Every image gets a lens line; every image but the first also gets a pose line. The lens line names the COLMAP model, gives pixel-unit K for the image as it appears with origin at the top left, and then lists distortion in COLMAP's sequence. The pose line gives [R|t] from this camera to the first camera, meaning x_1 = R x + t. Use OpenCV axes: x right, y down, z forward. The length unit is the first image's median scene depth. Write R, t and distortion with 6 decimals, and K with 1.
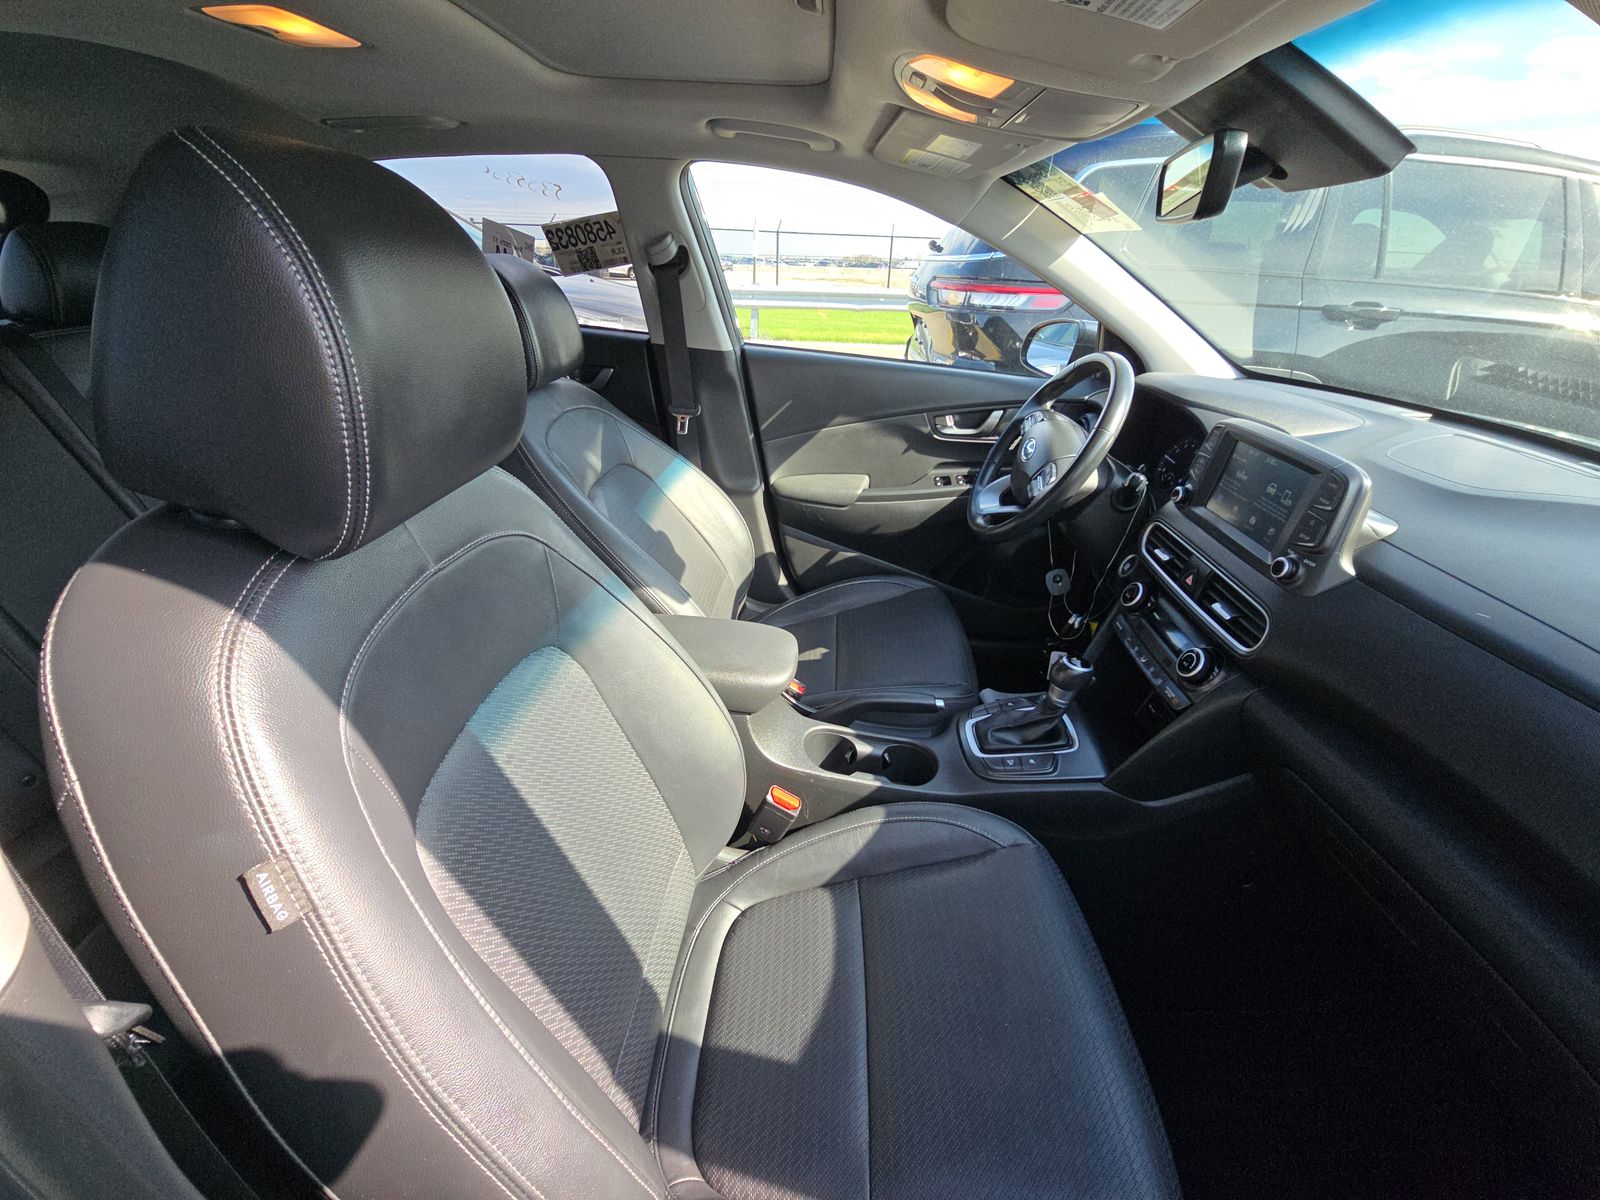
lens RADIAL K [[642.8, 0, 789.9], [0, 642.8, 598.8], [0, 0, 1]] dist [-0.007034, -0.000350]
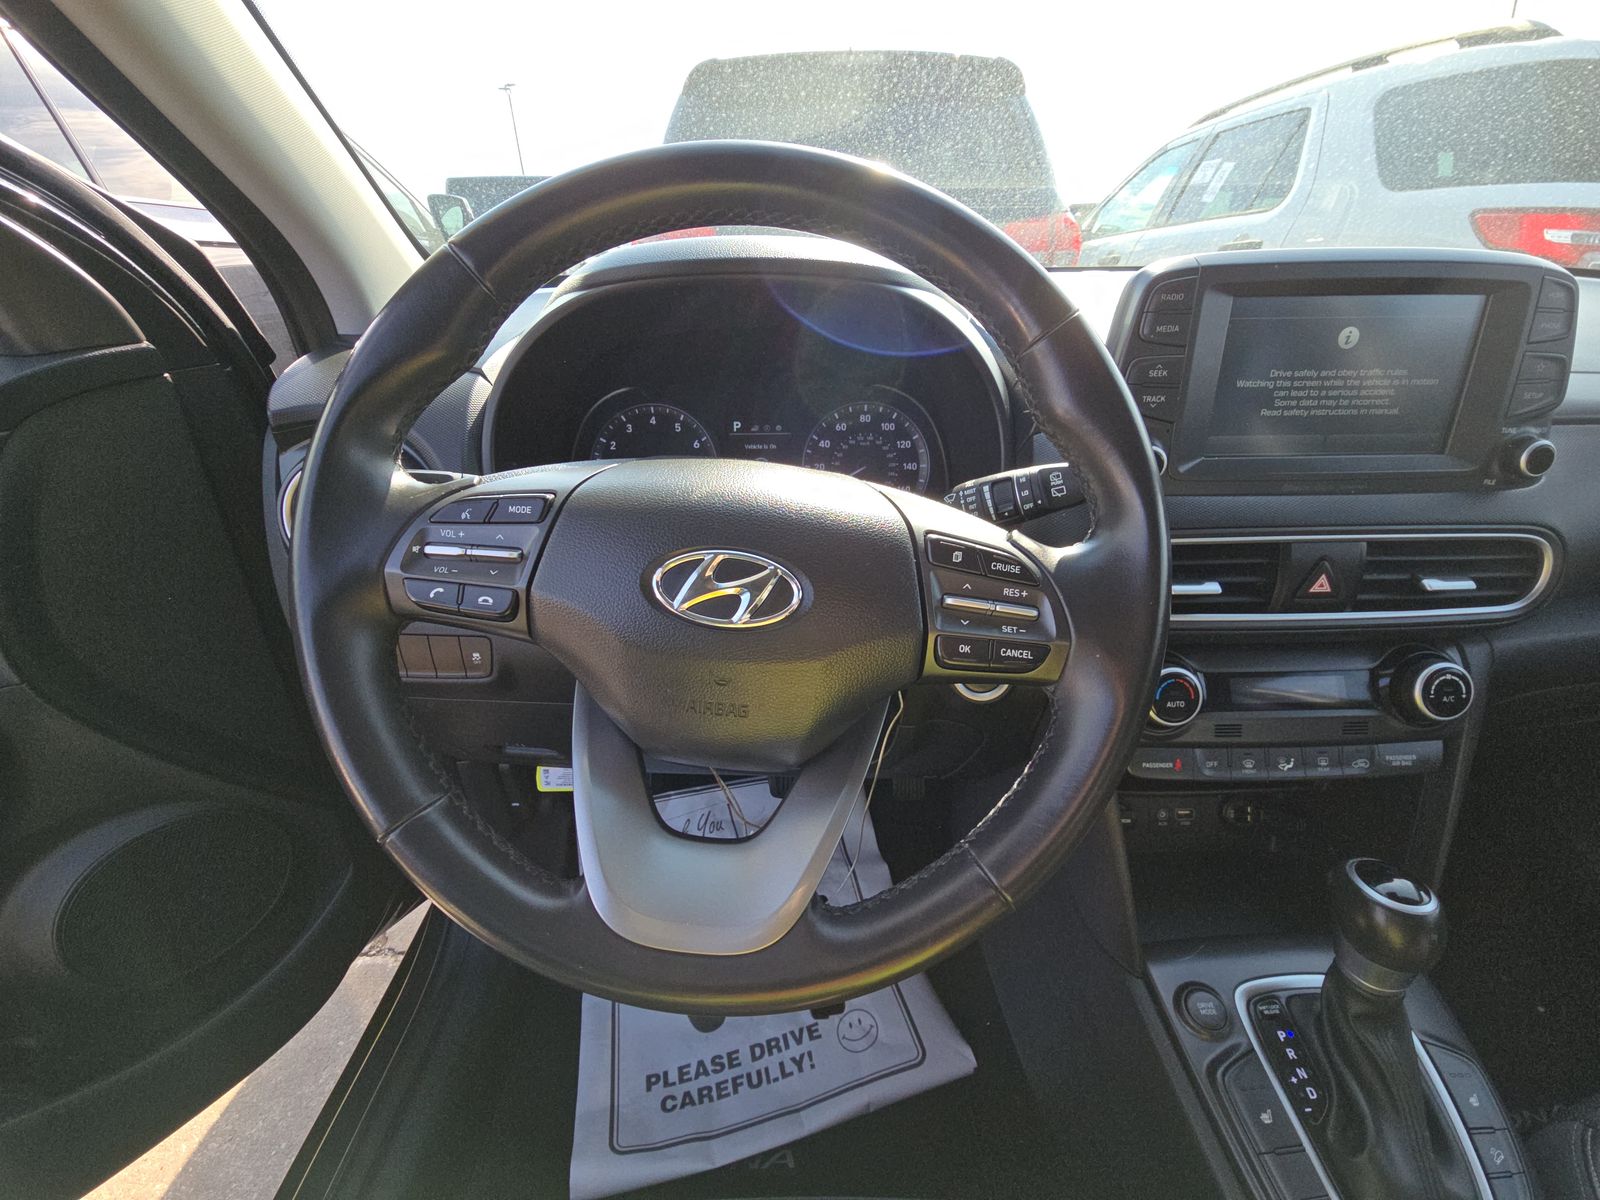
lens RADIAL K [[642.8, 0, 789.9], [0, 642.8, 598.8], [0, 0, 1]] dist [-0.007034, -0.000350]
pose [[-0.103335, -0.506495, 0.856028, 0.254332], [0.467375, 0.734978, 0.491291, -0.437032], [-0.877999, 0.450854, 0.160774, 1.272336]]
